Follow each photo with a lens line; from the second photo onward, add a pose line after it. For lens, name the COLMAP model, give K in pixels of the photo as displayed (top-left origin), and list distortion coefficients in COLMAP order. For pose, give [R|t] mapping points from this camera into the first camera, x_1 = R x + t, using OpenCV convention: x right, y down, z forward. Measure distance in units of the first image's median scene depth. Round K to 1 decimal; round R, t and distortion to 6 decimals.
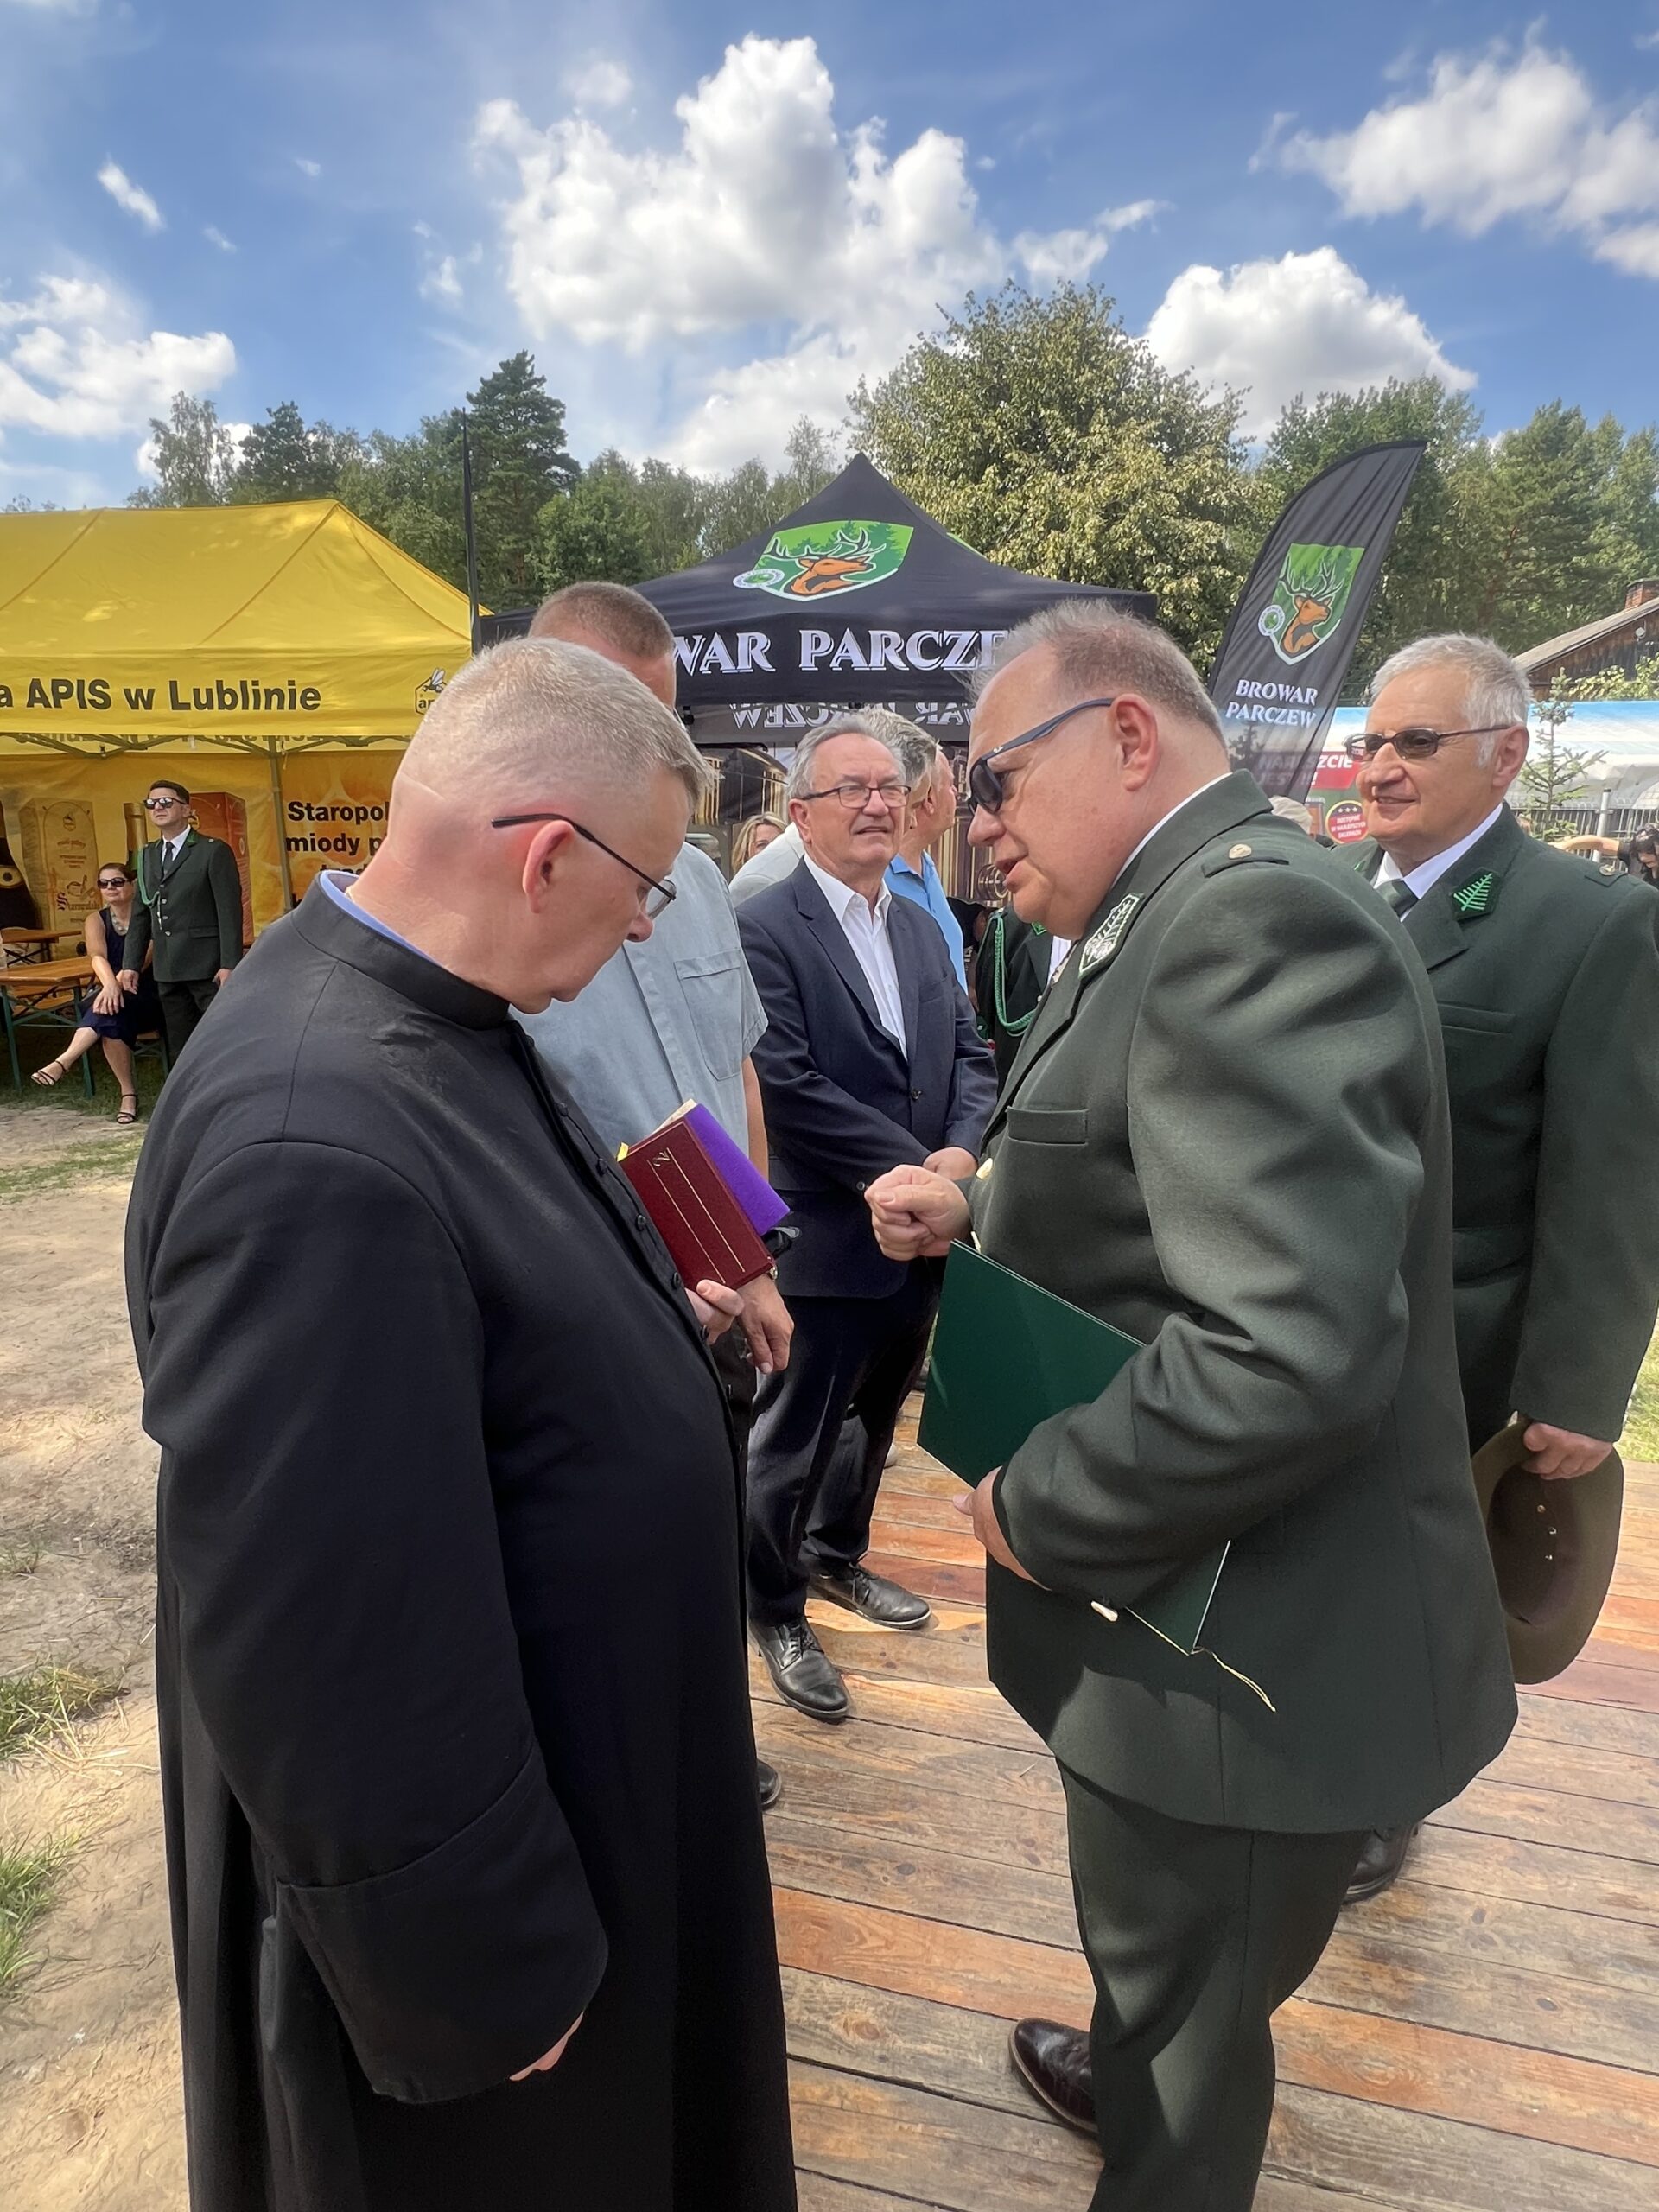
lens RADIAL K [[1188.5, 0, 829.5], [0, 1188.5, 1106.0], [0, 0, 1]] dist [-0.001447, -0.000601]
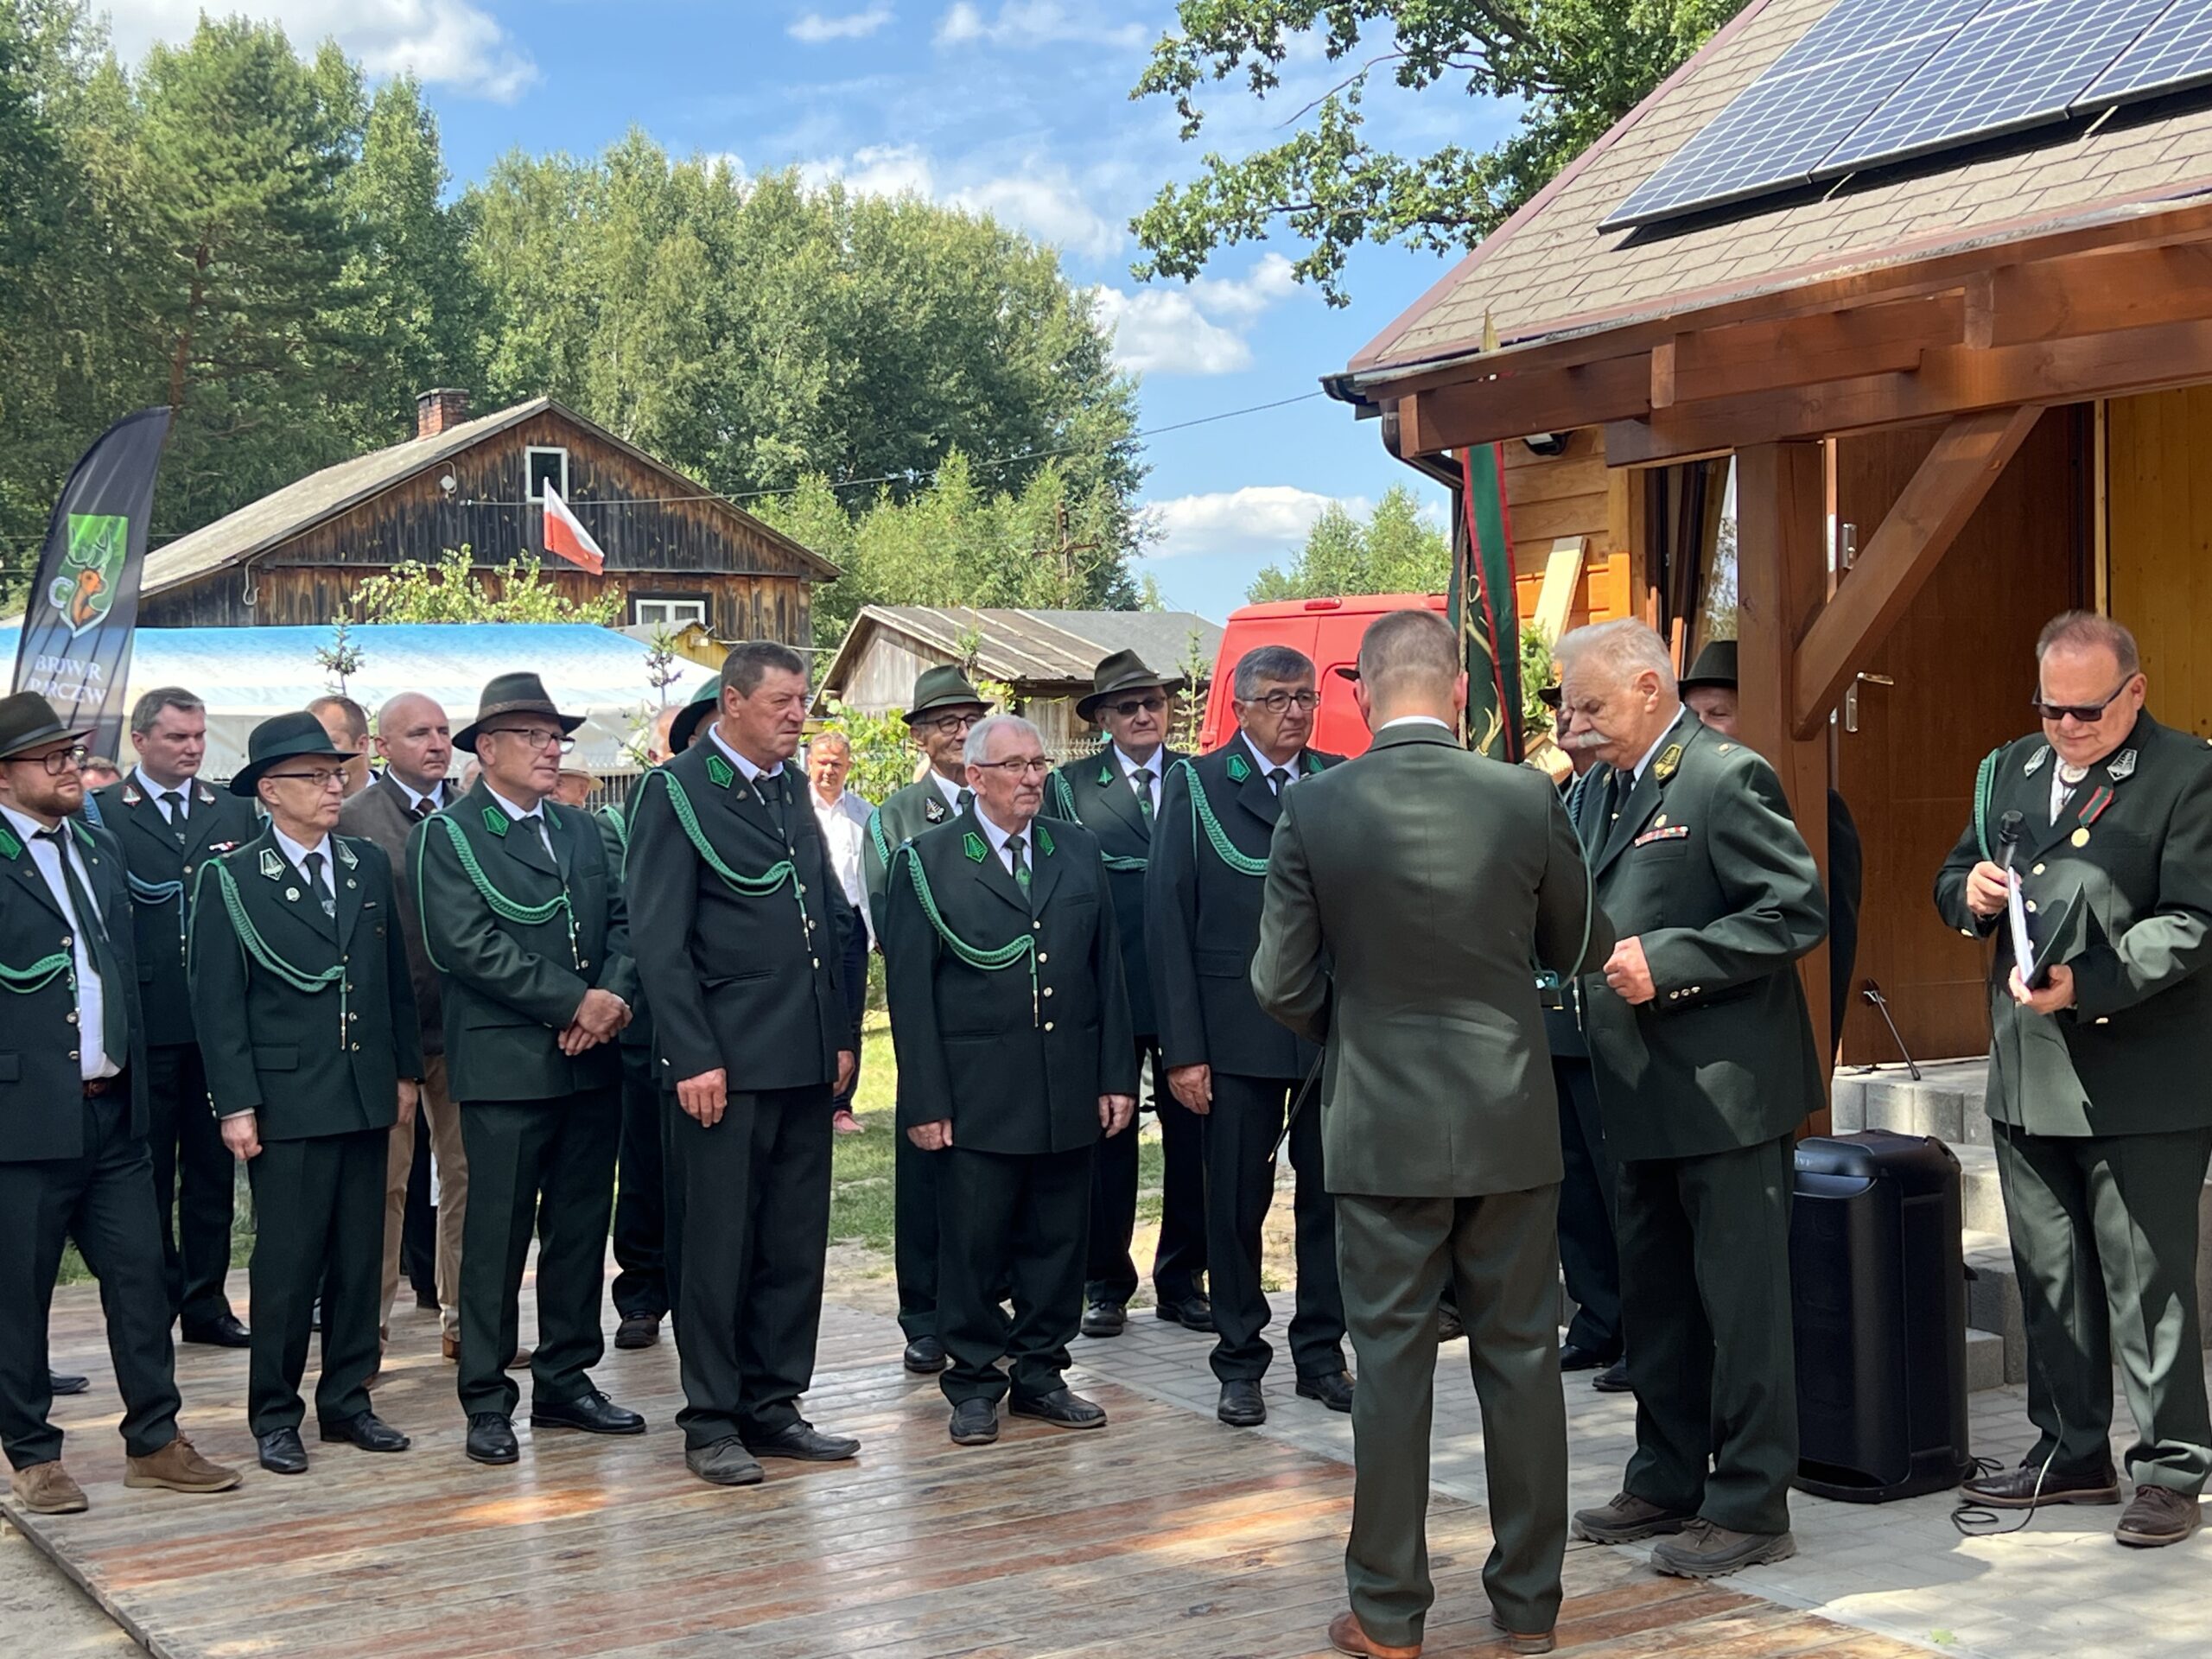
lens RADIAL K [[3097.5, 0, 1106.0], [0, 3097.5, 829.5], [0, 0, 1]] dist [0.005937, 0.038119]
pose [[0.717110, -0.027406, 0.696421, -0.114852], [0.190339, 0.968943, -0.157863, 0.048254], [-0.670466, 0.245761, 0.700055, -0.187362]]
